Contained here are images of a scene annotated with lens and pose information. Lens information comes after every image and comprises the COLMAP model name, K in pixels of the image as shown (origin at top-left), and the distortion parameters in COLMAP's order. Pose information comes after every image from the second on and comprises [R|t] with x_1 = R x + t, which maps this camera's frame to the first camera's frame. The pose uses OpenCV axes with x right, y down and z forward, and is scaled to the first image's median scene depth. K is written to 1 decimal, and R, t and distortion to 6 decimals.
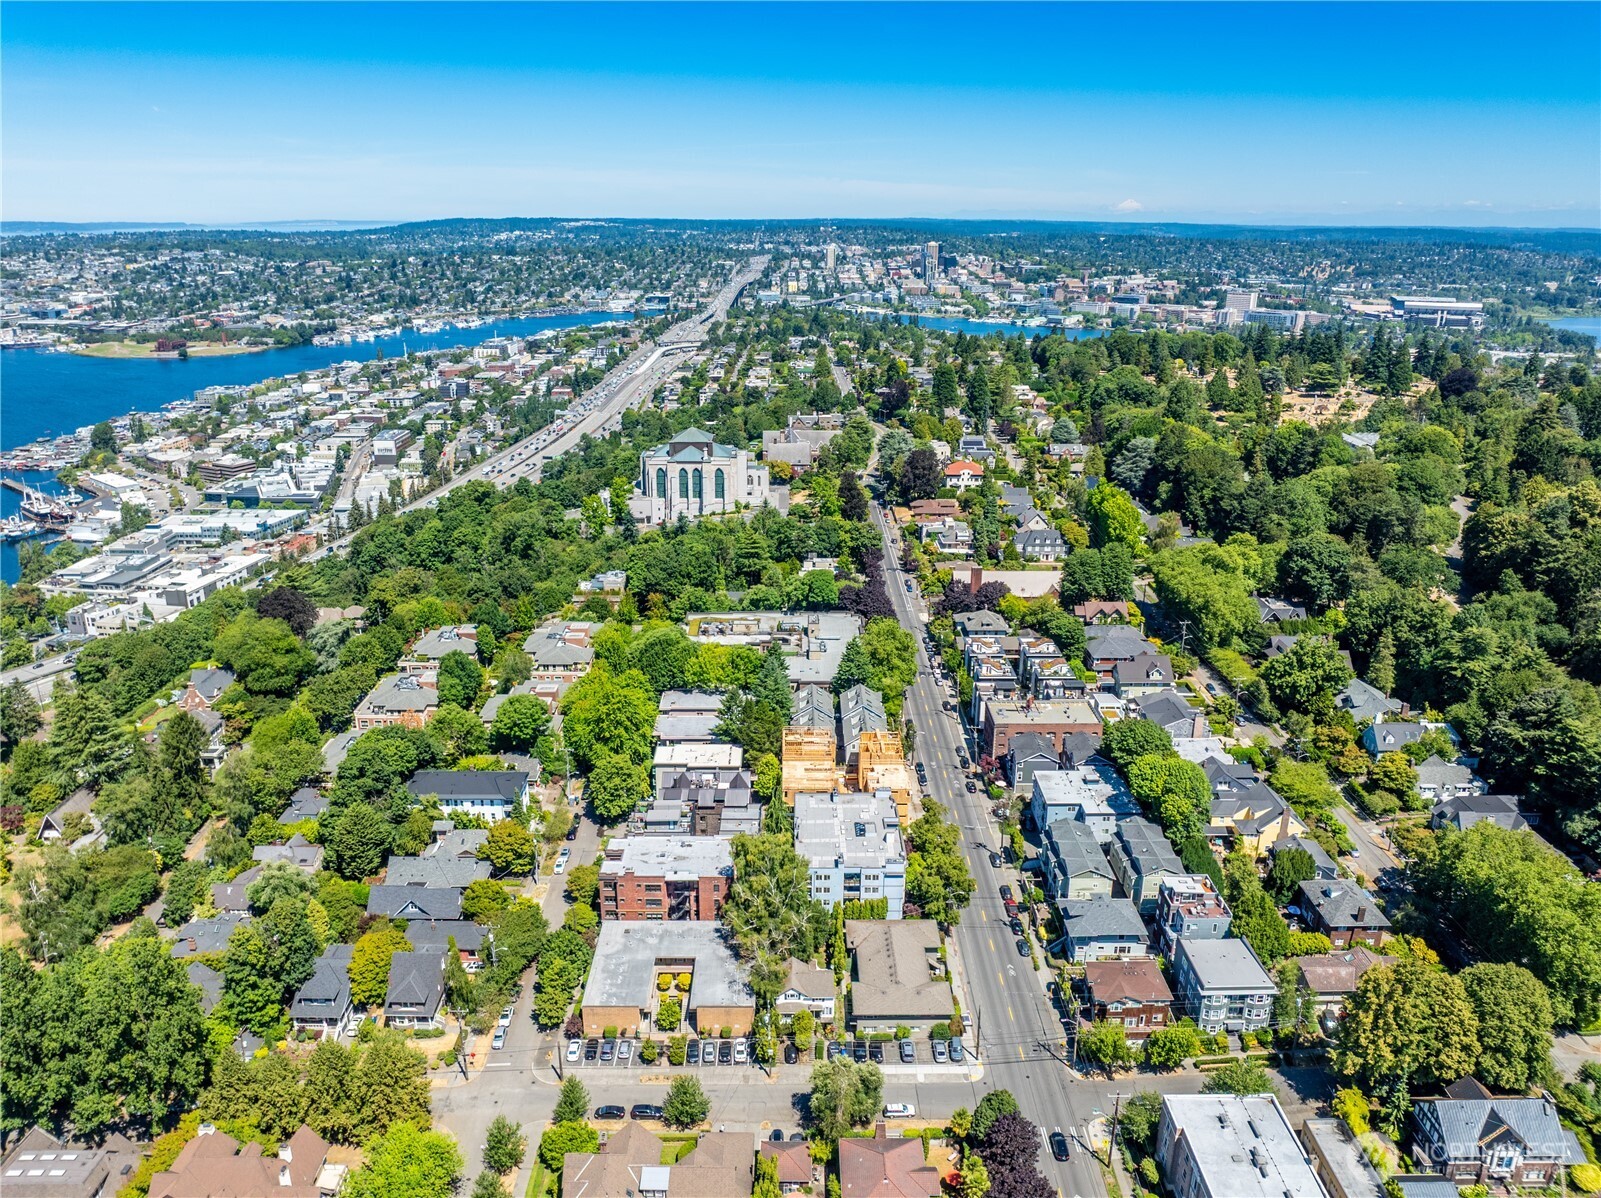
lens RADIAL K [[1120.7, 0, 800.5], [0, 1120.7, 599.0], [0, 0, 1]] dist [-0.034146, -0.002826]
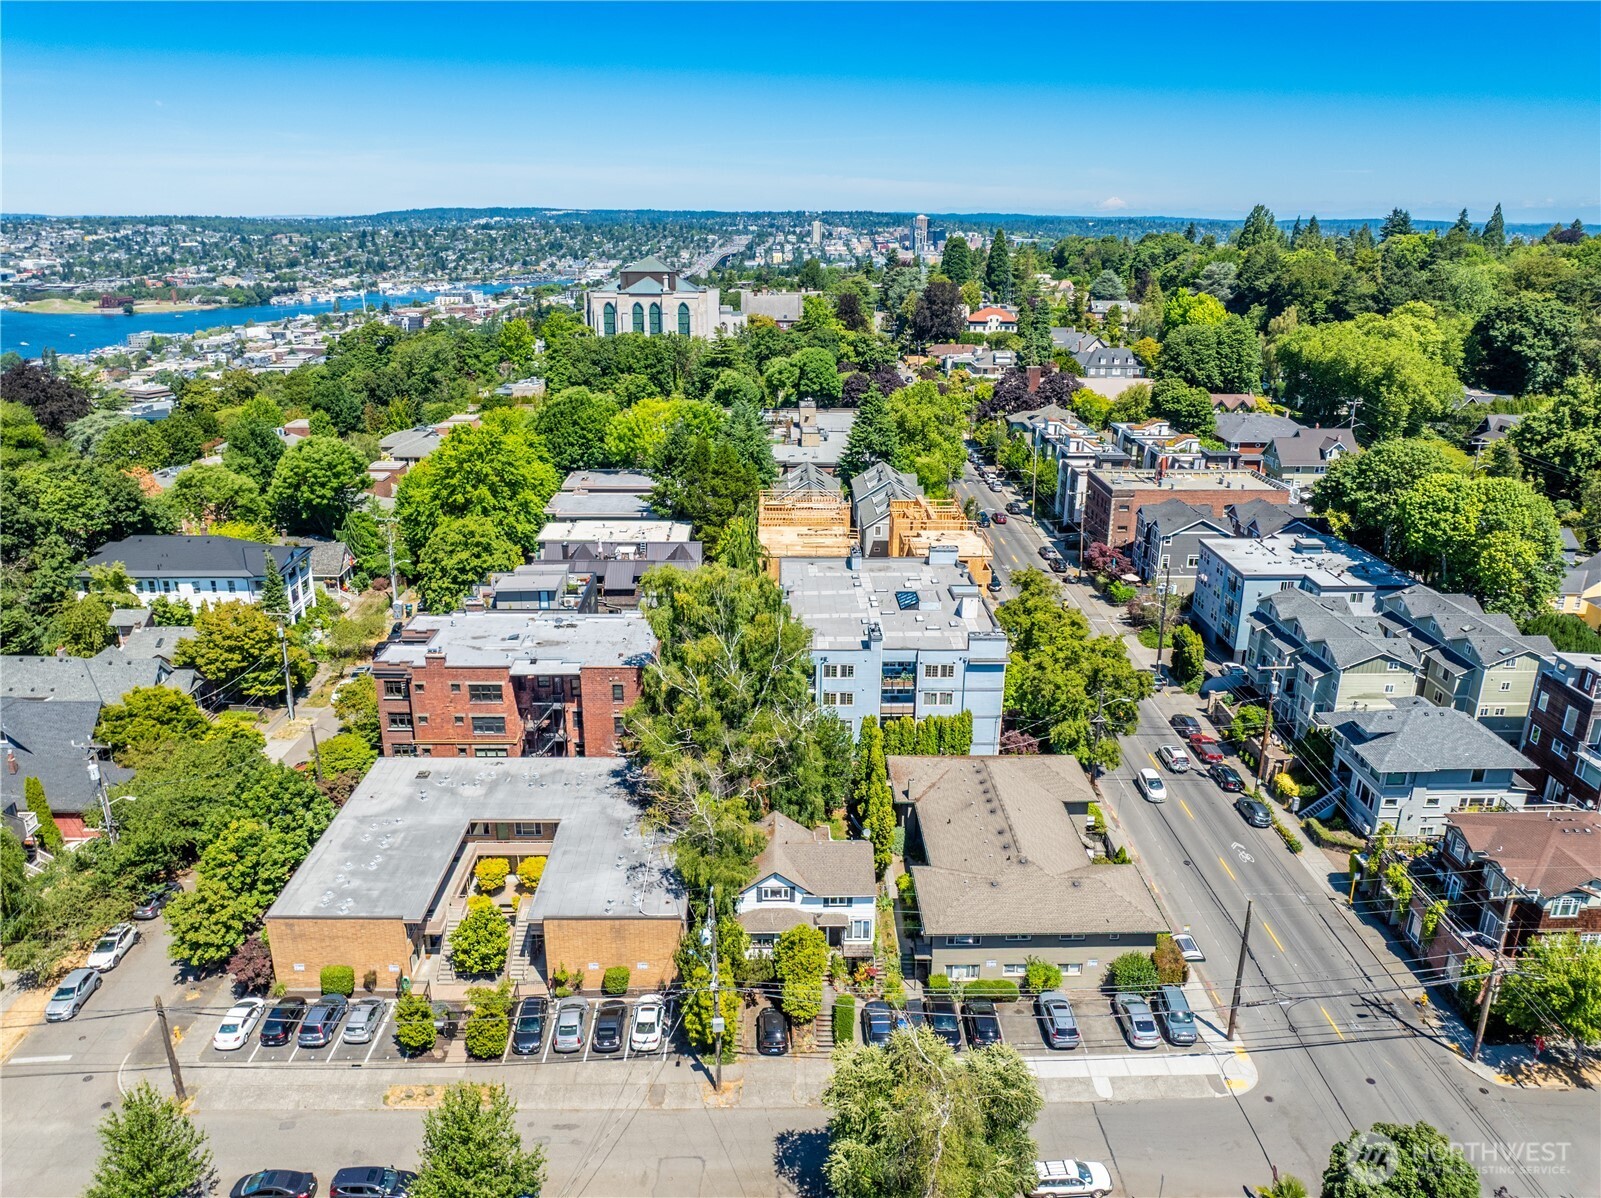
lens RADIAL K [[1129.7, 0, 800.5], [0, 1129.7, 599.0], [0, 0, 1]] dist [-0.042162, 0.007686]
pose [[0.999917, -0.003065, 0.012520, -0.002248], [0.002997, 0.999981, 0.005454, 0.186634], [-0.012536, -0.005416, 0.999907, 0.444061]]
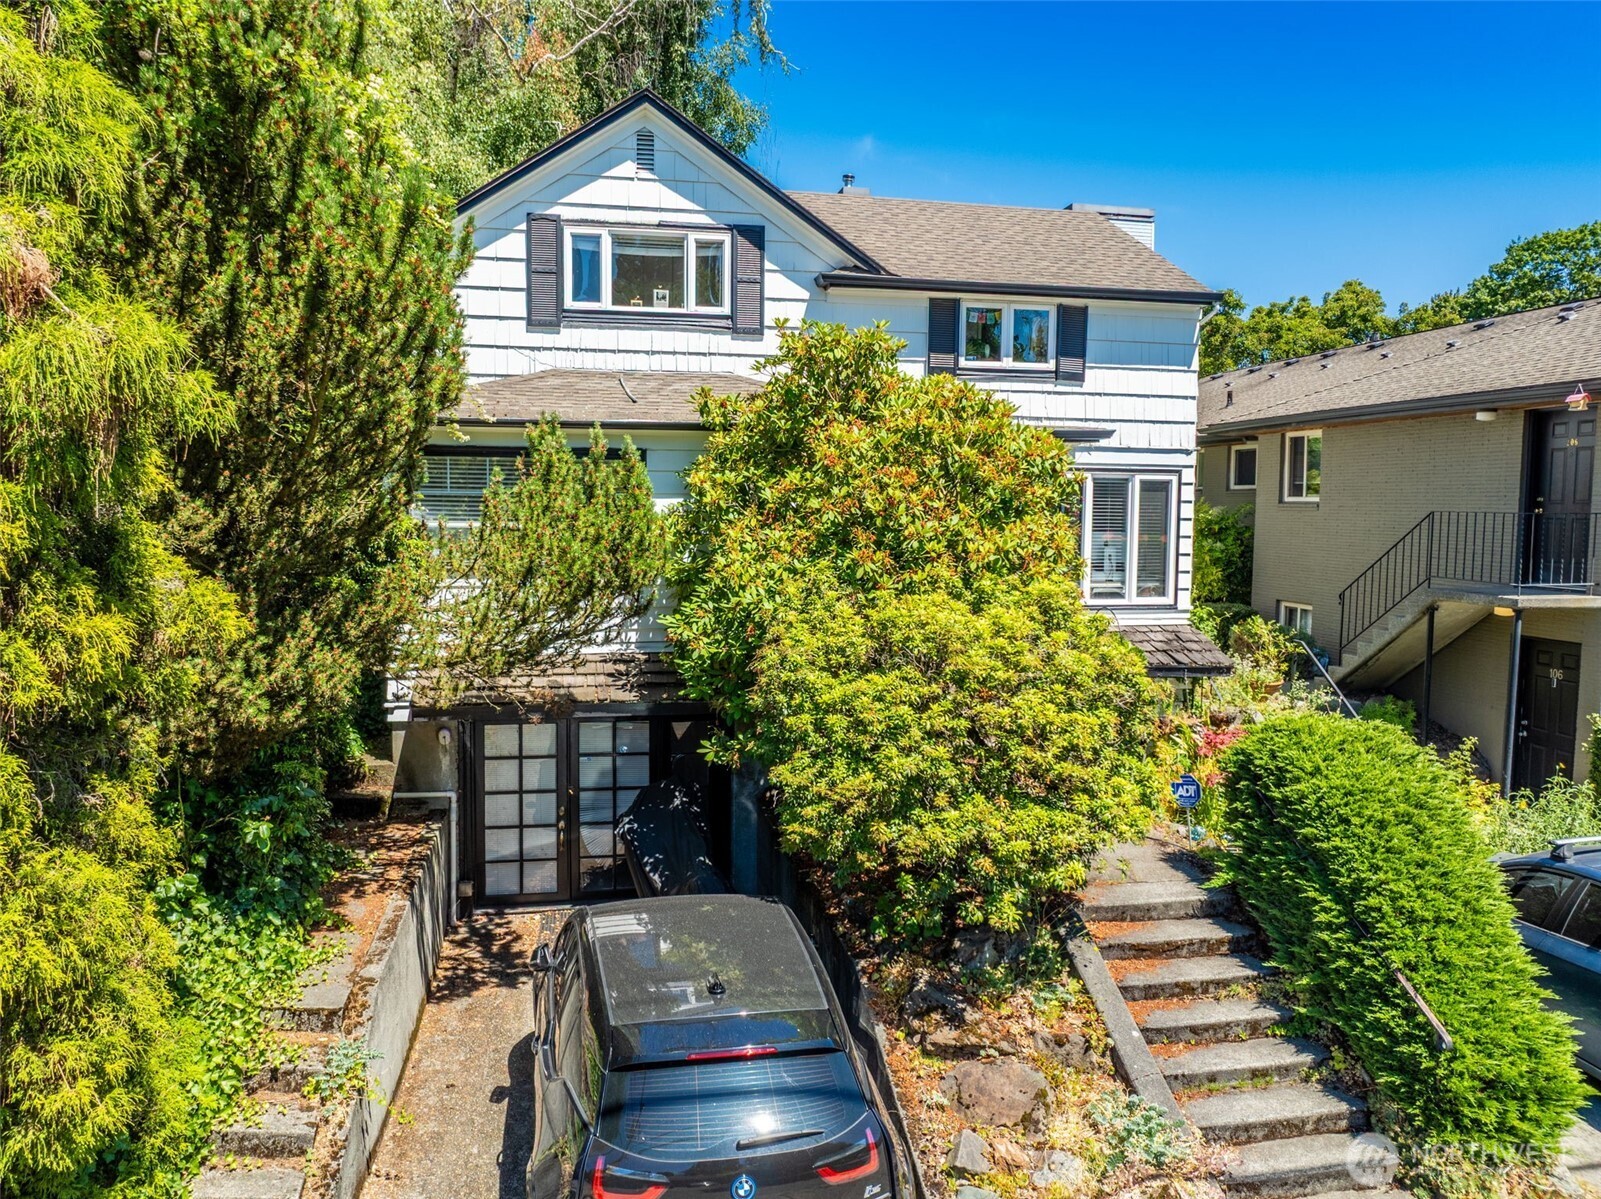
lens RADIAL K [[1120.7, 0, 800.5], [0, 1120.7, 599.5], [0, 0, 1]] dist [-0.034146, -0.002826]
pose [[0.982937, -0.012064, 0.183545, -0.008478], [0.055339, 0.971012, -0.232538, 0.304100], [-0.175419, 0.238727, 0.955111, 0.728365]]
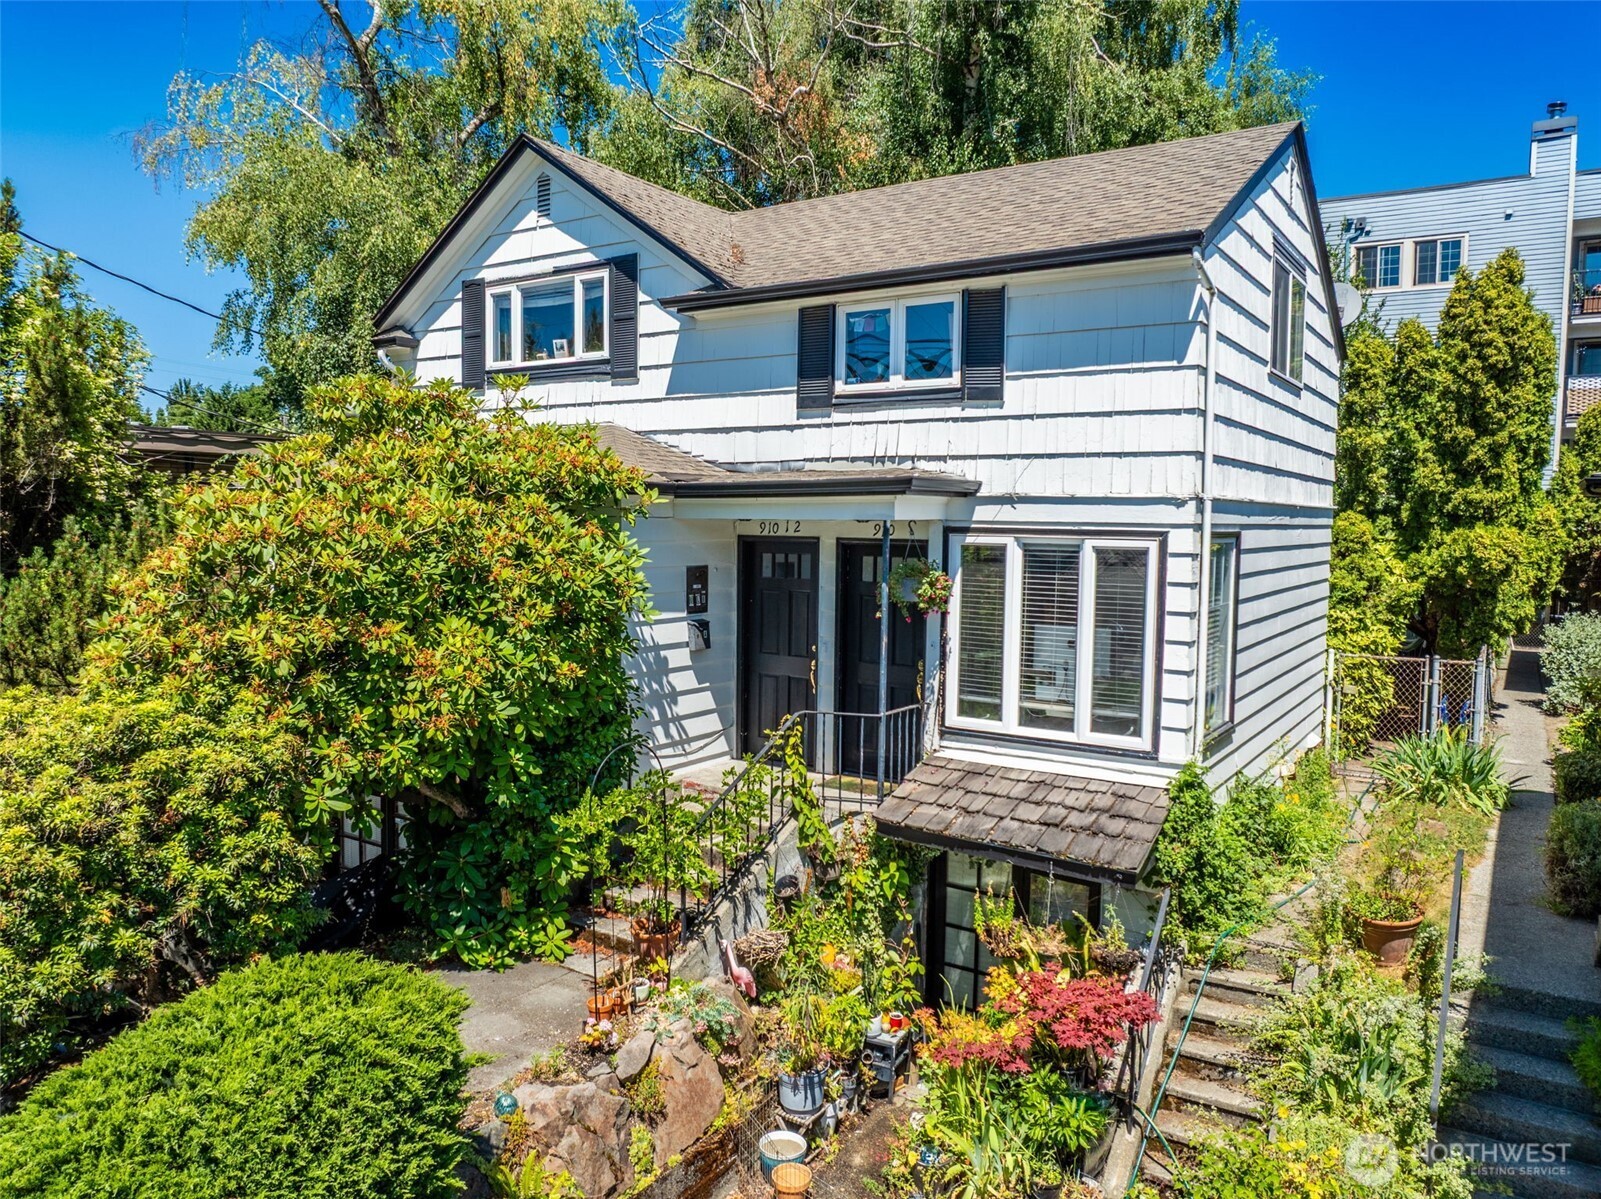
lens RADIAL K [[1120.7, 0, 800.5], [0, 1120.7, 599.5], [0, 0, 1]] dist [-0.034146, -0.002826]
pose [[0.829144, 0.046097, -0.557131, 0.033460], [-0.182945, 0.964093, -0.192498, 0.295728], [0.528253, 0.261533, 0.807805, 0.745550]]
